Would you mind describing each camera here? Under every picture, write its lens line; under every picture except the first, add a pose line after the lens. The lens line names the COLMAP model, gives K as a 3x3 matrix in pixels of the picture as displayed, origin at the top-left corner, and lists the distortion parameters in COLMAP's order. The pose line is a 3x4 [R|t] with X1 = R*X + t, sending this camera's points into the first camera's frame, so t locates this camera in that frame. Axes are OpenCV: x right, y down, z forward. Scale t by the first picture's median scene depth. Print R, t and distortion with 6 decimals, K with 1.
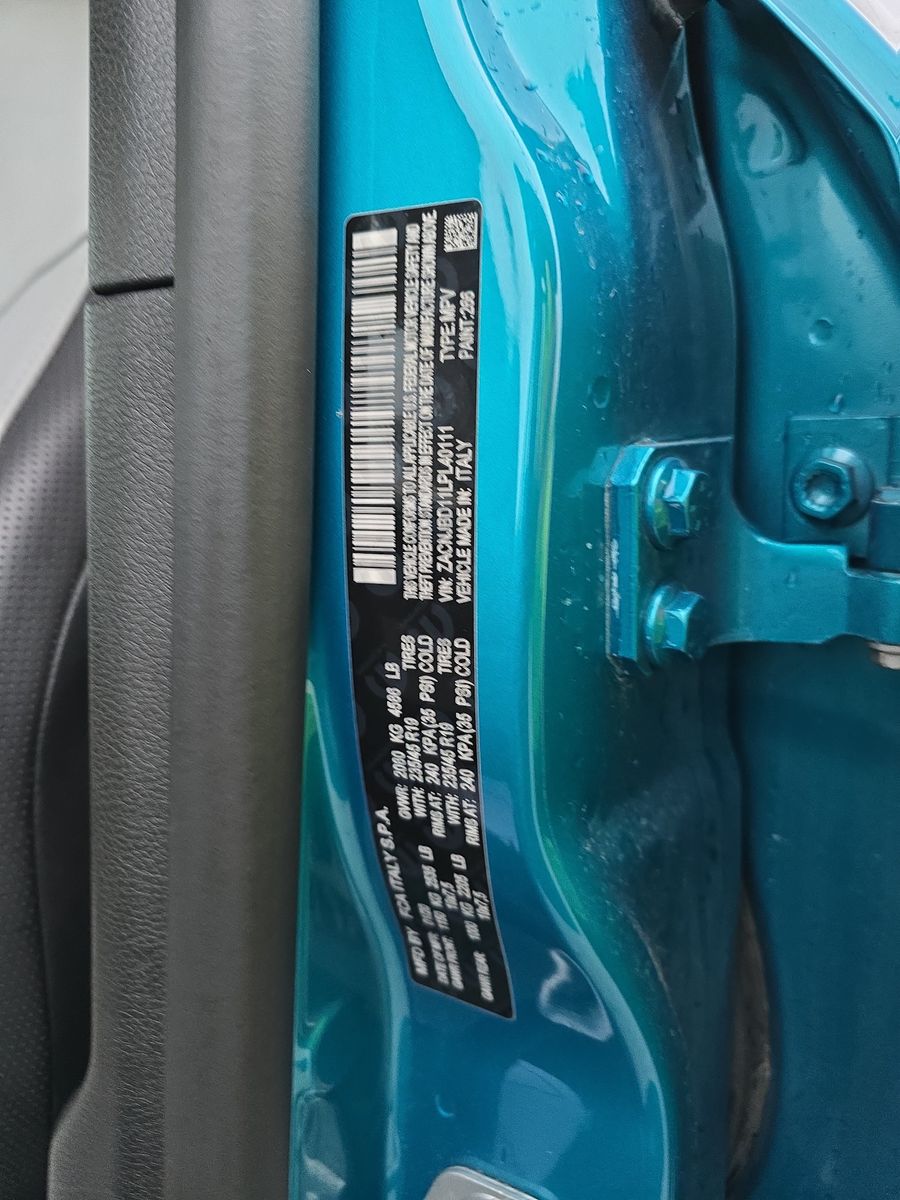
lens RADIAL K [[808.6, 0, 453.2], [0, 808.6, 603.2], [0, 0, 1]] dist [0.026213, -0.016112]
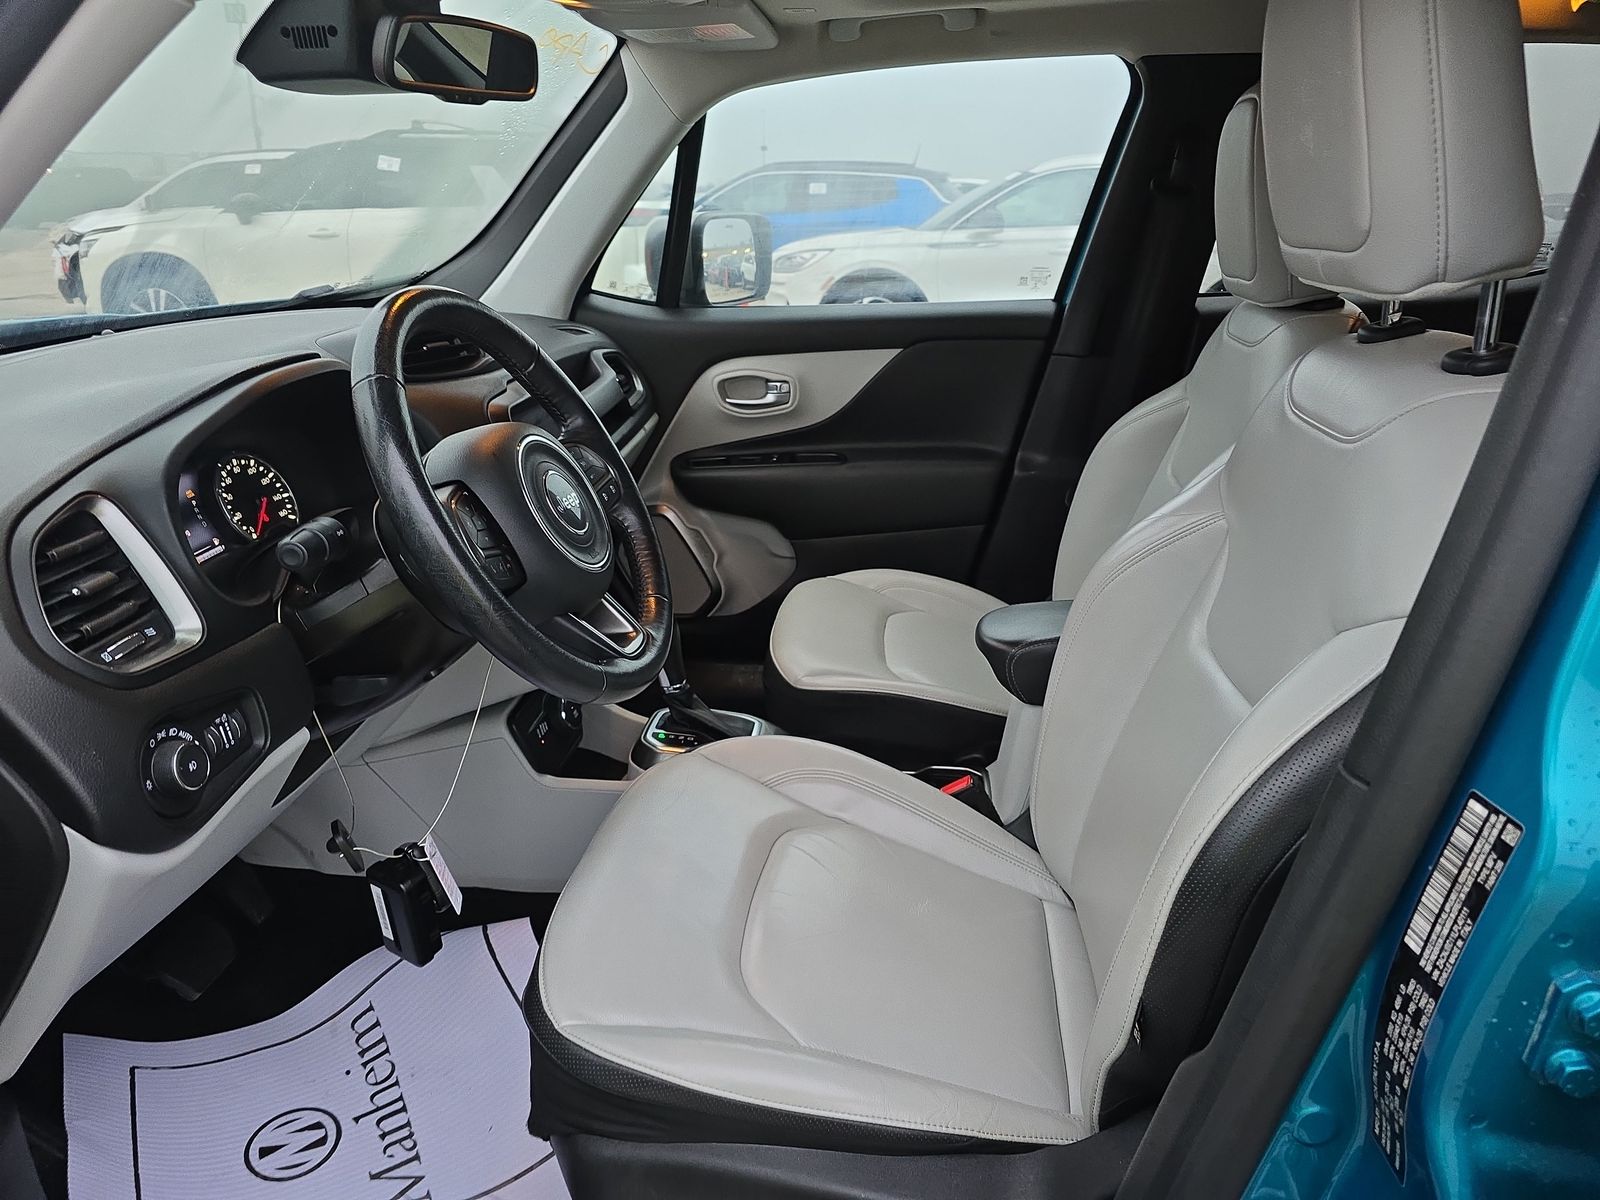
lens RADIAL K [[1078.1, 0, 812.0], [0, 1078.1, 604.2], [0, 0, 1]] dist [0.026213, -0.016112]
pose [[0.509732, 0.370444, -0.776495, 0.974418], [-0.300338, 0.922389, 0.242888, -1.073832], [0.806207, 0.109403, 0.581430, -1.978839]]
